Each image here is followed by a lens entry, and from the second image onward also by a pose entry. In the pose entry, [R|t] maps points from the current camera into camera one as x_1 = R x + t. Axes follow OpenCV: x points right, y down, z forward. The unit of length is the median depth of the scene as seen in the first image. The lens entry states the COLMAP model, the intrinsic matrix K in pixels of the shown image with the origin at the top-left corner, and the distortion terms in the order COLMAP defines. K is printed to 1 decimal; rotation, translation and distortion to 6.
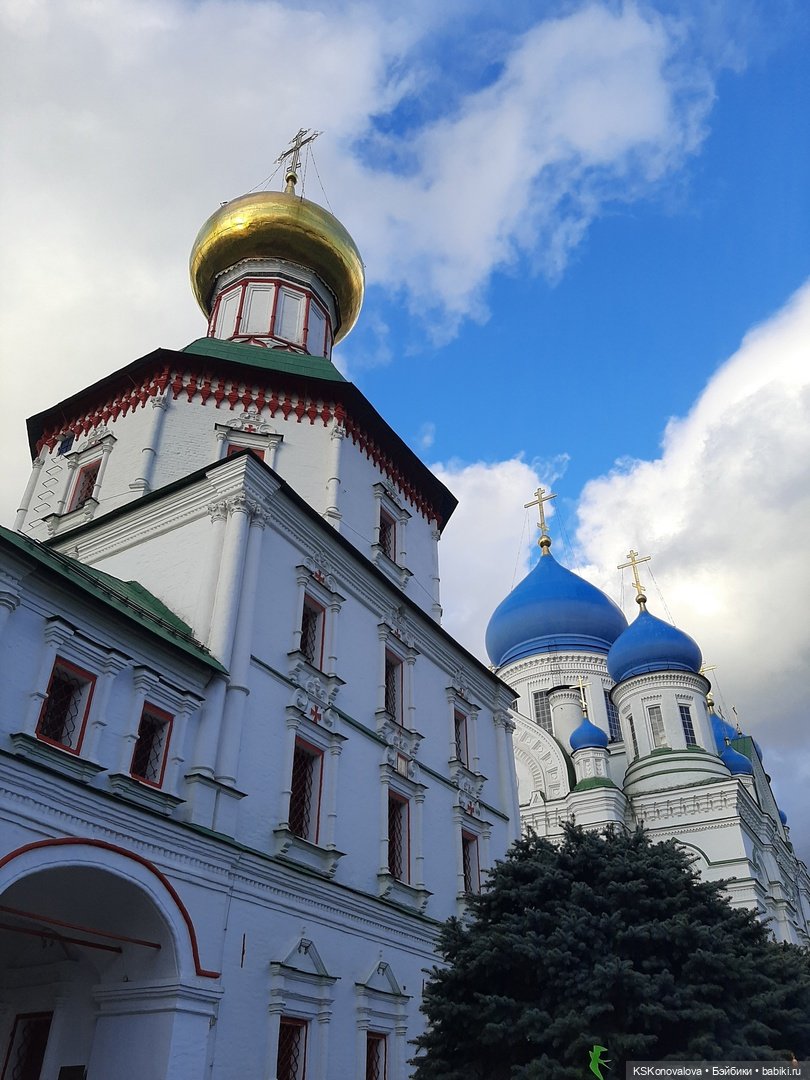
lens RADIAL K [[822.1, 0, 408.1], [0, 822.1, 549.3], [0, 0, 1]] dist [0.097652, -0.165598]
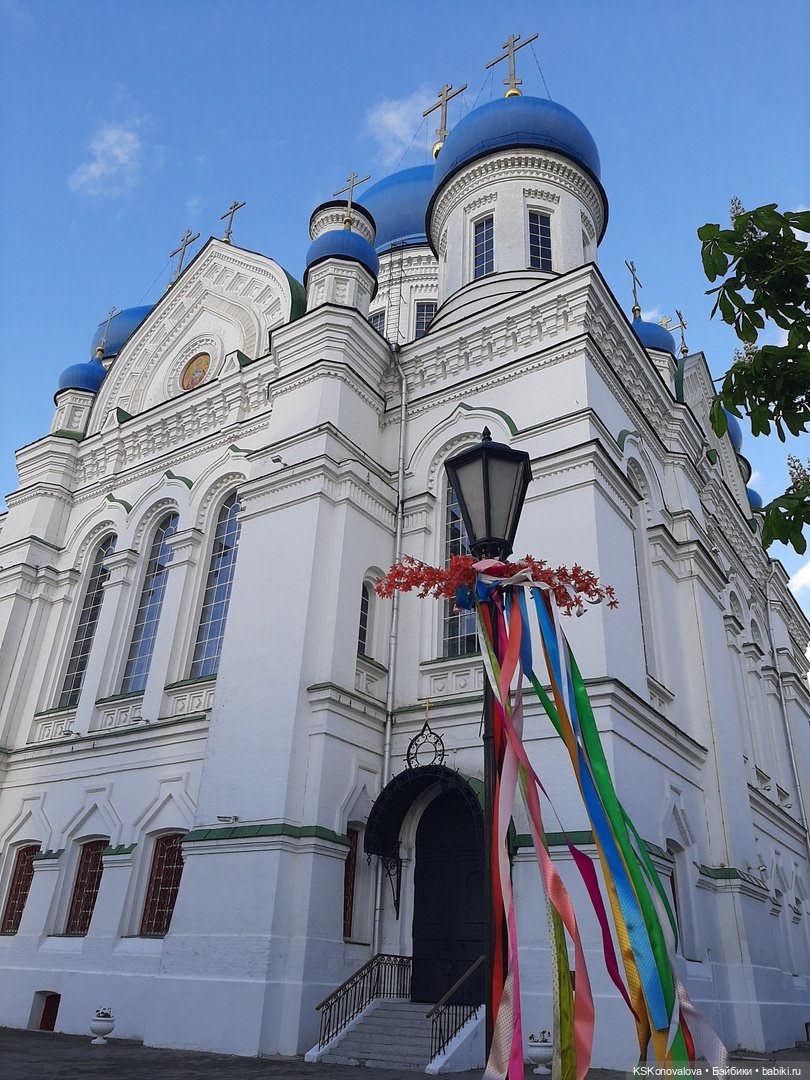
lens RADIAL K [[796.0, 0, 405.0], [0, 796.0, 540.0], [0, 0, 1]] dist [0.073372, -0.067984]
pose [[0.996415, 0.007495, -0.084268, 0.689355], [0.003552, 0.991483, 0.130185, 0.771159], [0.084526, -0.130018, 0.987902, 1.100754]]
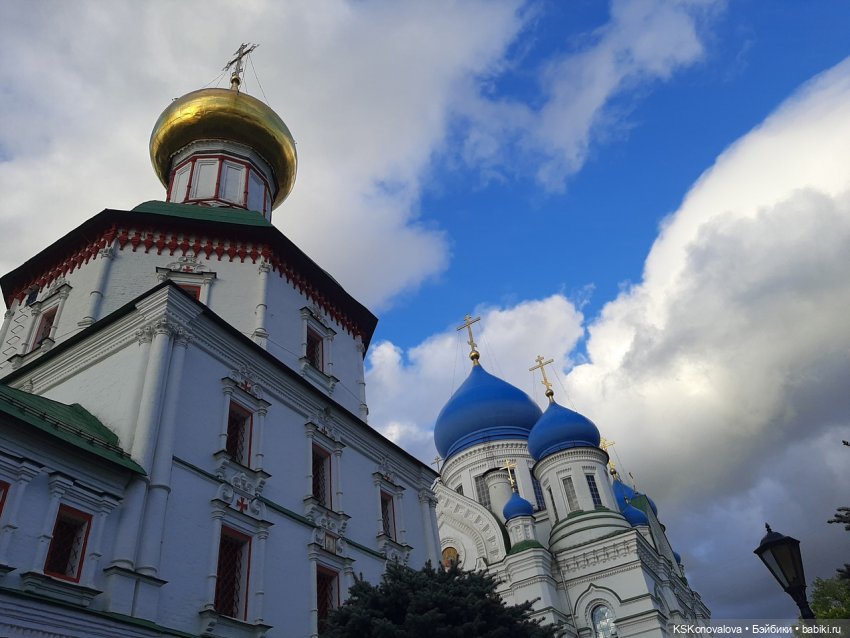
lens RADIAL K [[647.0, 0, 429.5], [0, 647.0, 319.1], [0, 0, 1]] dist [0.097652, -0.165598]
pose [[0.993284, -0.080499, 0.083113, 0.067663], [0.087129, 0.993020, -0.079495, 0.028732], [-0.076134, 0.086203, 0.993364, 0.042963]]
